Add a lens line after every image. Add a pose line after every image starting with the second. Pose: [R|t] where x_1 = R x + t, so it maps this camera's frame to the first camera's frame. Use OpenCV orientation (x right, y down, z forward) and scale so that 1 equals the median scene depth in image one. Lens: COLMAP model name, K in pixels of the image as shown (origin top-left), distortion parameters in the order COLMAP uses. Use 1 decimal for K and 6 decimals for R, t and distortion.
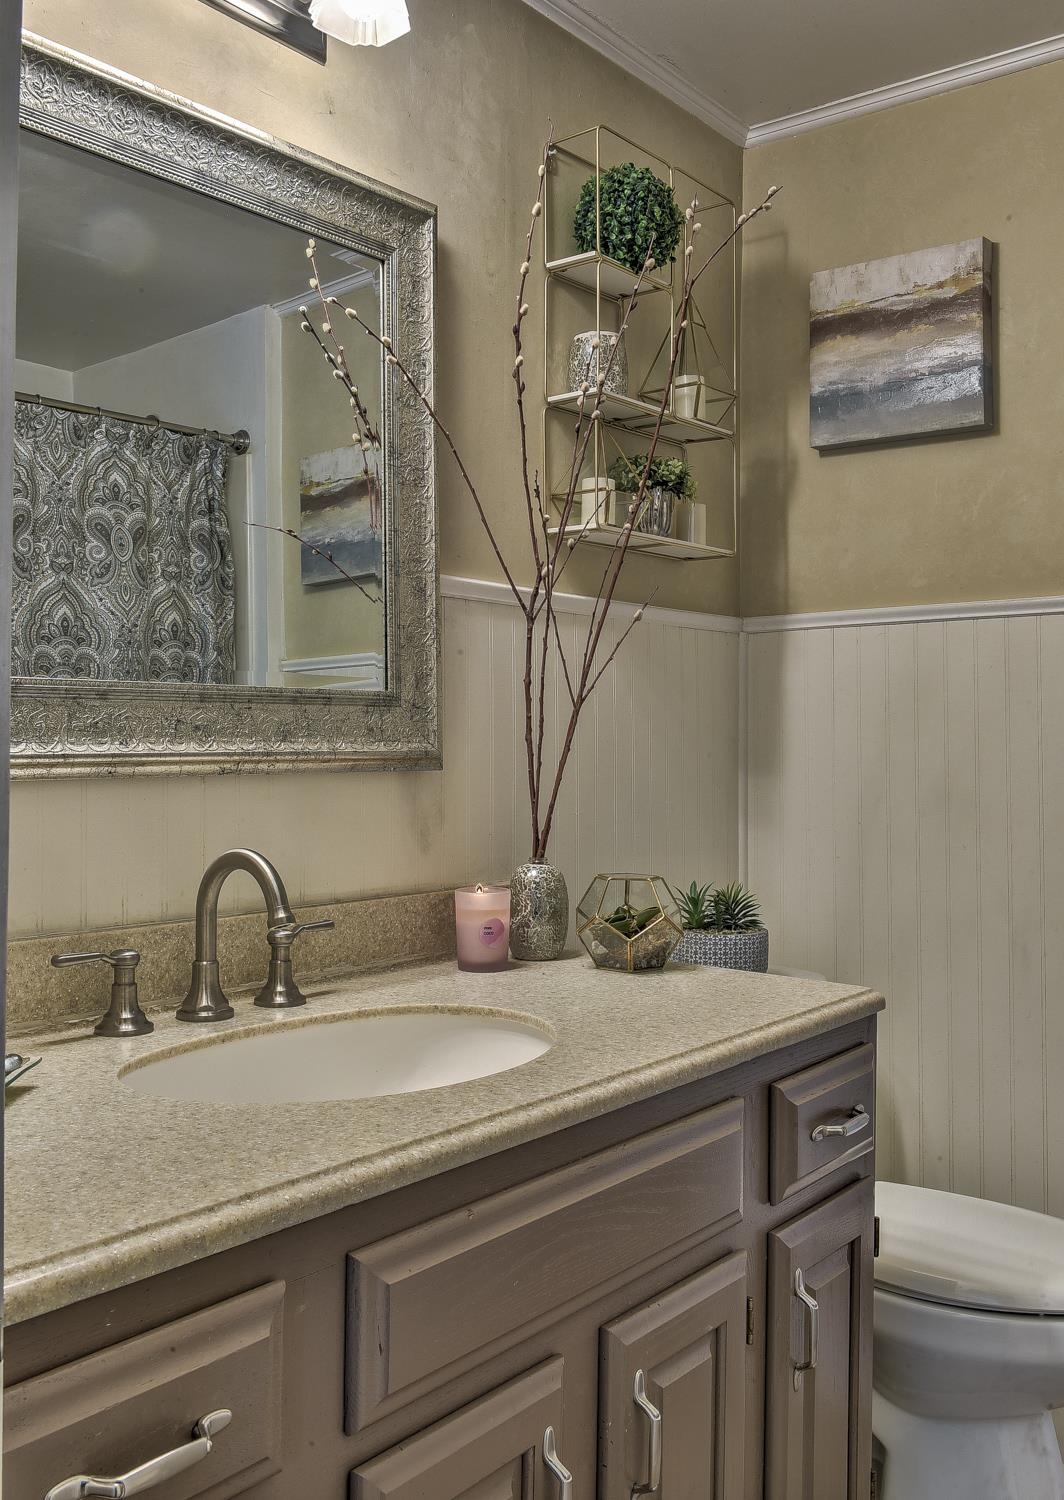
lens RADIAL K [[1348.5, 0, 526.5], [0, 1348.5, 743.8], [0, 0, 1]] dist [-0.055680, 0.028494]
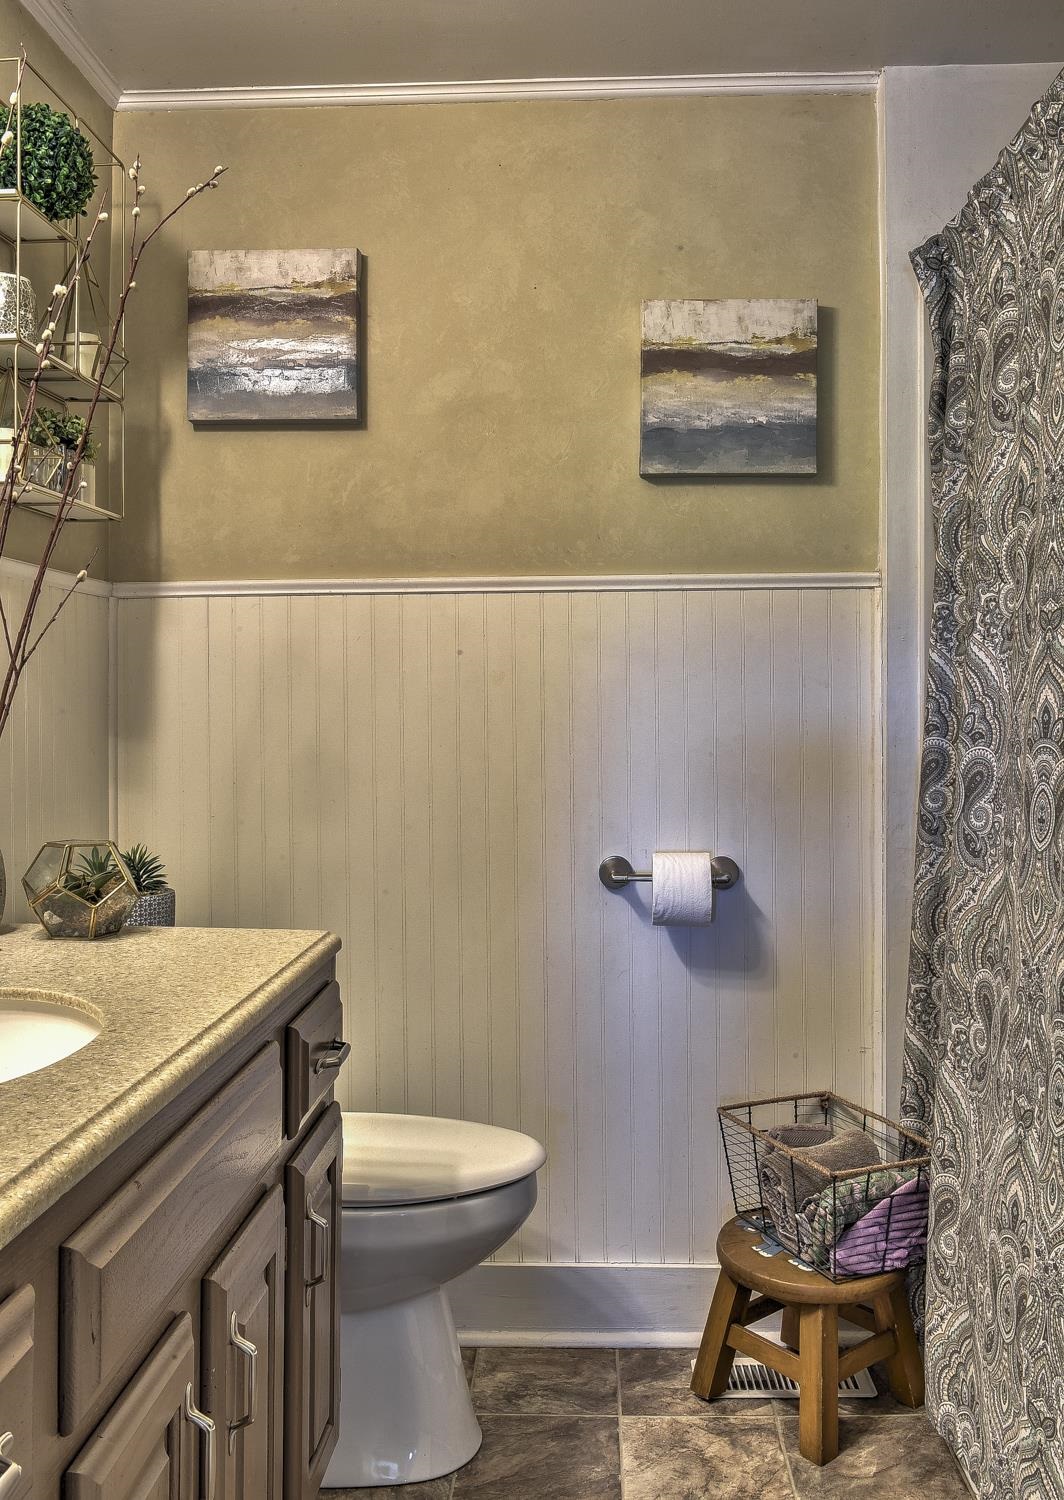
lens RADIAL K [[1310.7, 0, 529.9], [0, 1310.7, 745.0], [0, 0, 1]] dist [-0.056191, 0.009248]
pose [[0.811951, -0.016332, 0.583497, -0.173784], [0.001243, 0.999655, 0.026251, 0.002309], [-0.583725, -0.020589, 0.811691, 0.034492]]
